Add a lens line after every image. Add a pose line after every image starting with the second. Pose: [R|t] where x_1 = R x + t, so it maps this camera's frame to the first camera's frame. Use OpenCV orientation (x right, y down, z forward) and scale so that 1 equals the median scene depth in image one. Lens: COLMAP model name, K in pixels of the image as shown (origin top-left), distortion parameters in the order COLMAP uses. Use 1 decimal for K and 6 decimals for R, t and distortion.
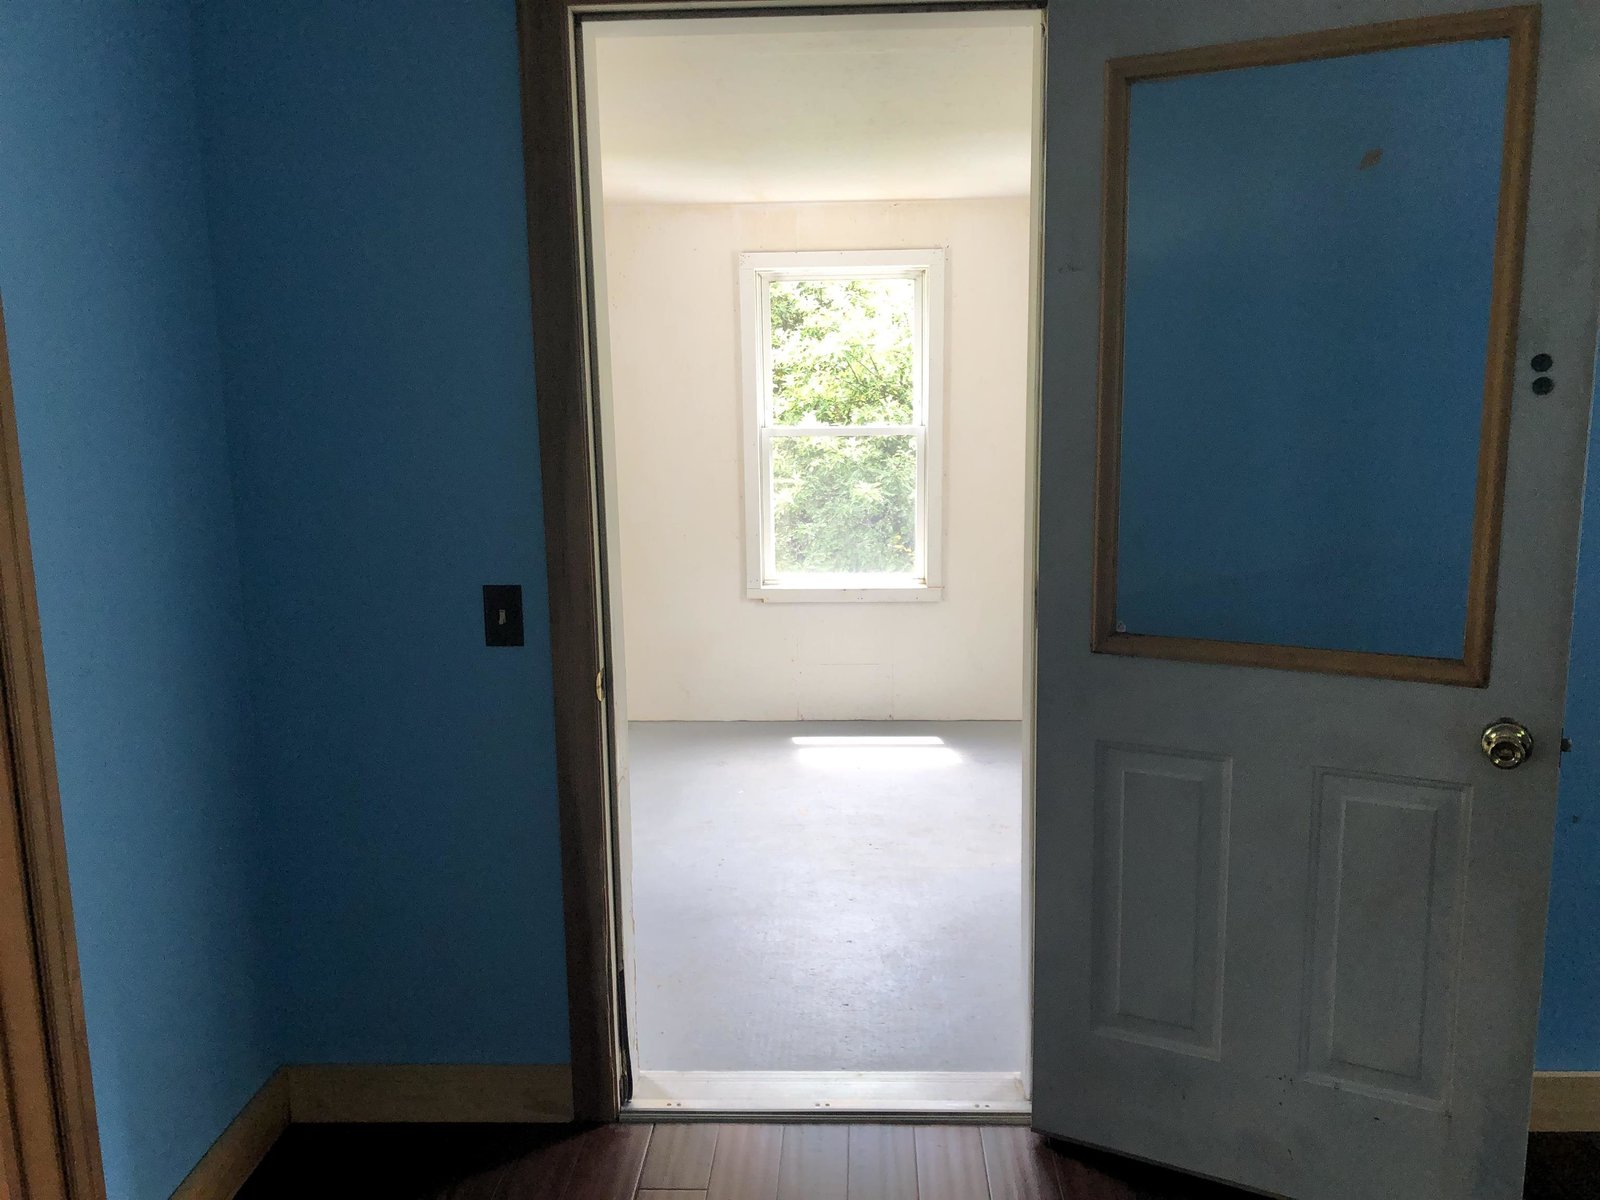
lens RADIAL K [[1316.1, 0, 803.9], [0, 1316.1, 616.1], [0, 0, 1]] dist [0.014531, -0.013790]
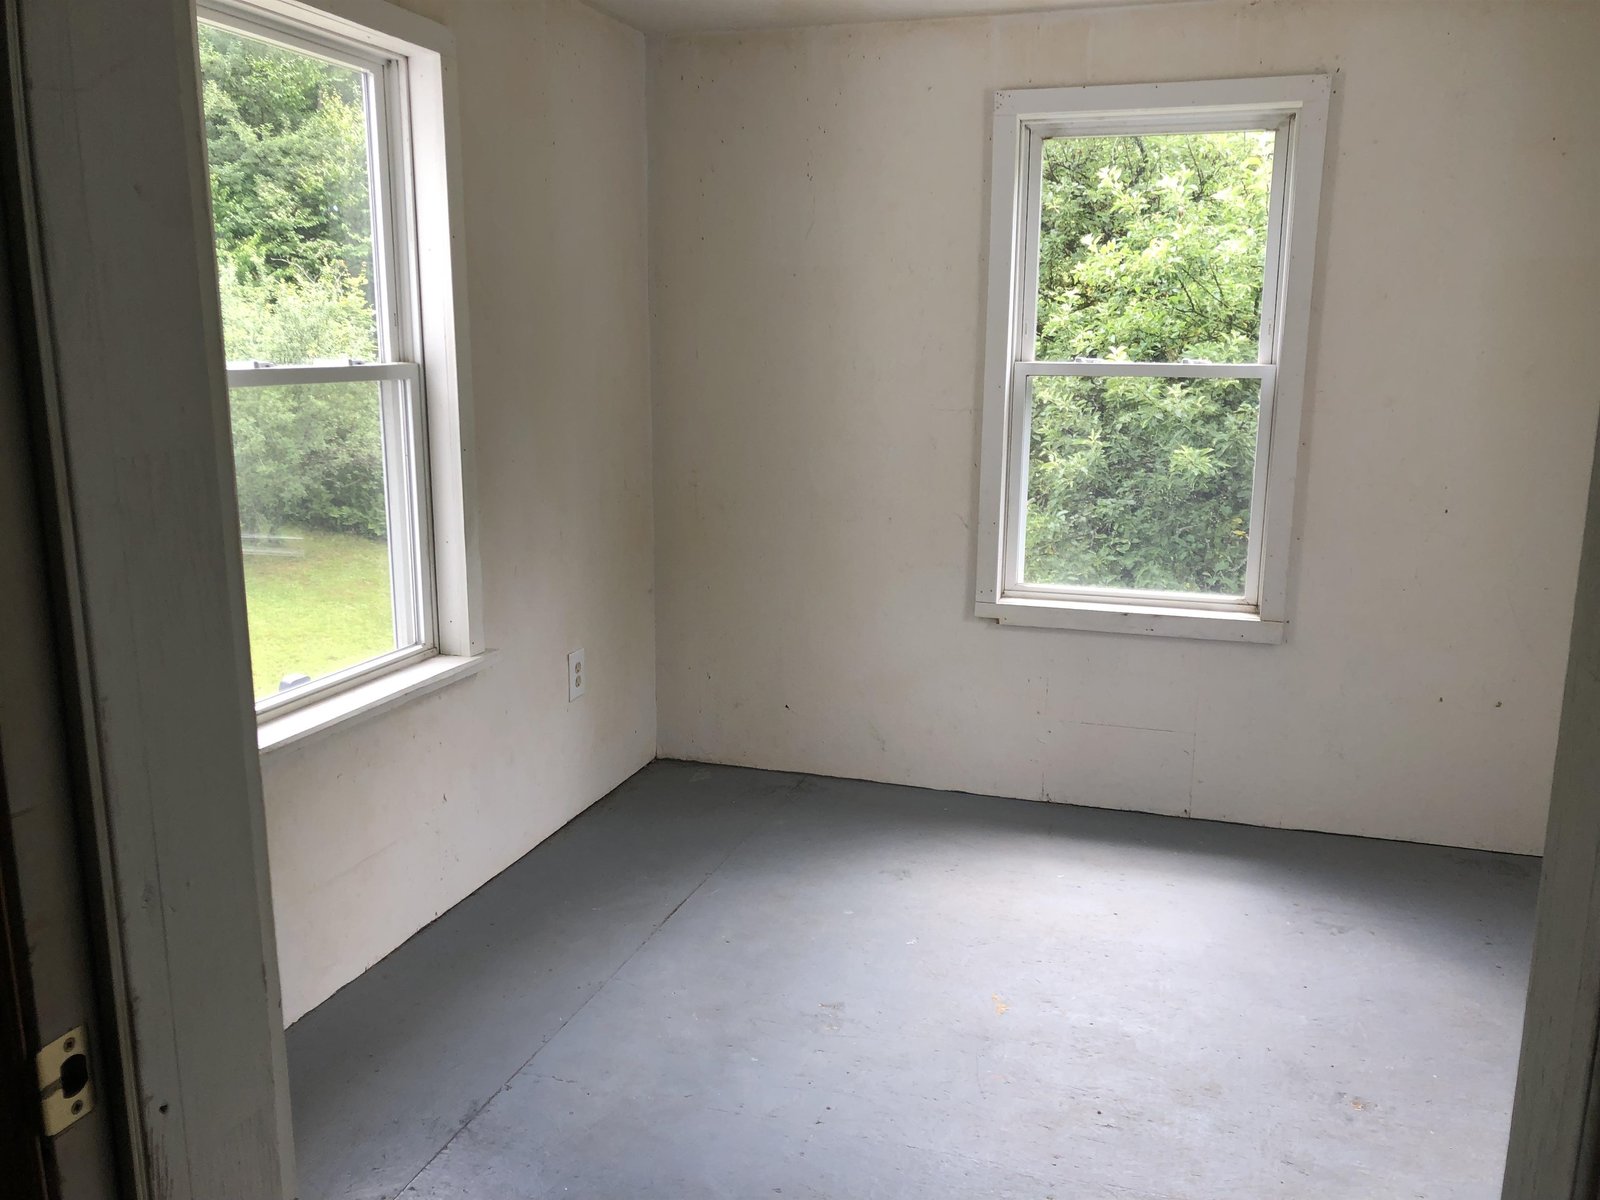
lens RADIAL K [[1316.1, 0, 803.9], [0, 1316.1, 616.1], [0, 0, 1]] dist [0.014531, -0.013790]
pose [[0.965065, 0.069514, -0.252621, 0.030867], [-0.060536, 0.997233, 0.043150, -0.027382], [0.254922, -0.026350, 0.966603, 0.243250]]
